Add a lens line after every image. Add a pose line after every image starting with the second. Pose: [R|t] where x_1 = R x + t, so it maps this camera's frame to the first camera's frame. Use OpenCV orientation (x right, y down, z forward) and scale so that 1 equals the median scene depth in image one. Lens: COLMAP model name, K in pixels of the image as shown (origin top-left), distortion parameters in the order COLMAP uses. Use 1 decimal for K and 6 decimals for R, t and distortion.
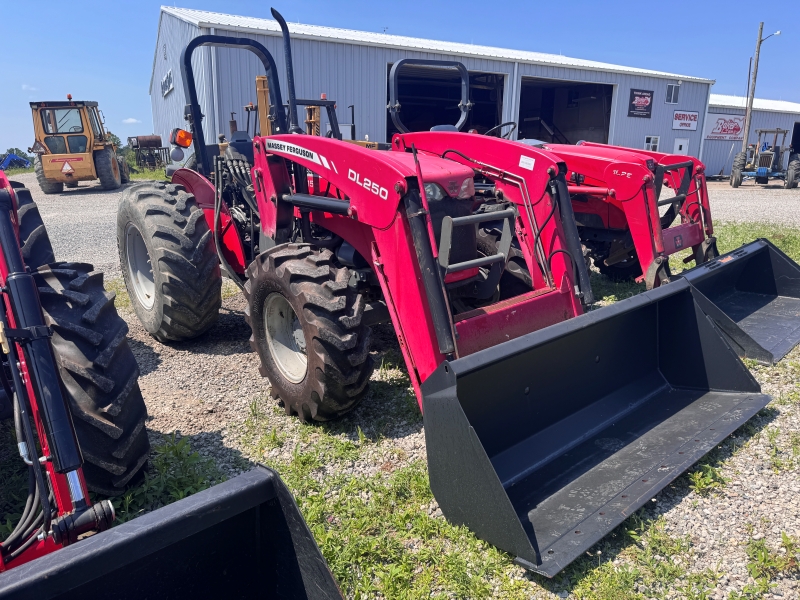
lens RADIAL K [[568.7, 0, 404.8], [0, 568.7, 299.7], [0, 0, 1]] dist [0.057187, -0.061734]
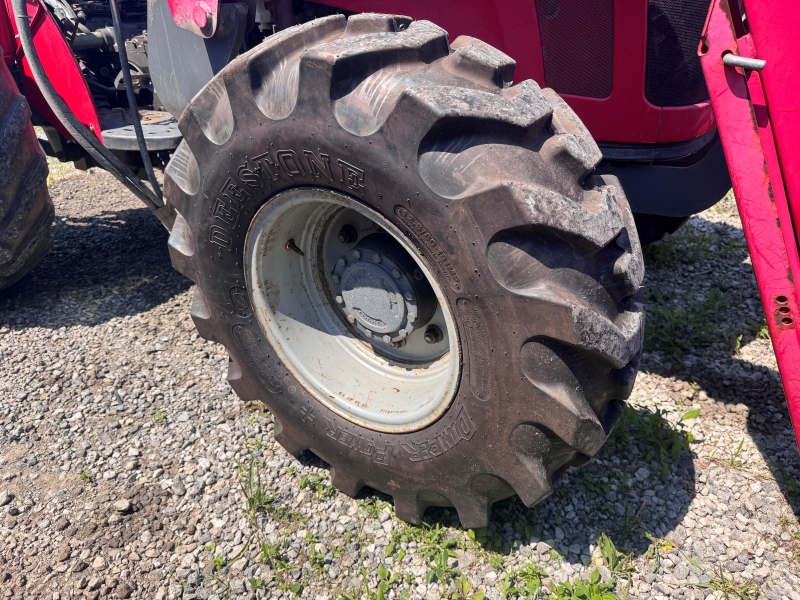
lens RADIAL K [[568.7, 0, 398.0], [0, 568.7, 305.8], [0, 0, 1]] dist [0.057187, -0.061734]
pose [[0.953967, -0.132442, 0.269083, -0.261401], [0.064645, 0.966924, 0.246736, -0.023315], [-0.292861, -0.217983, 0.930976, 0.644619]]
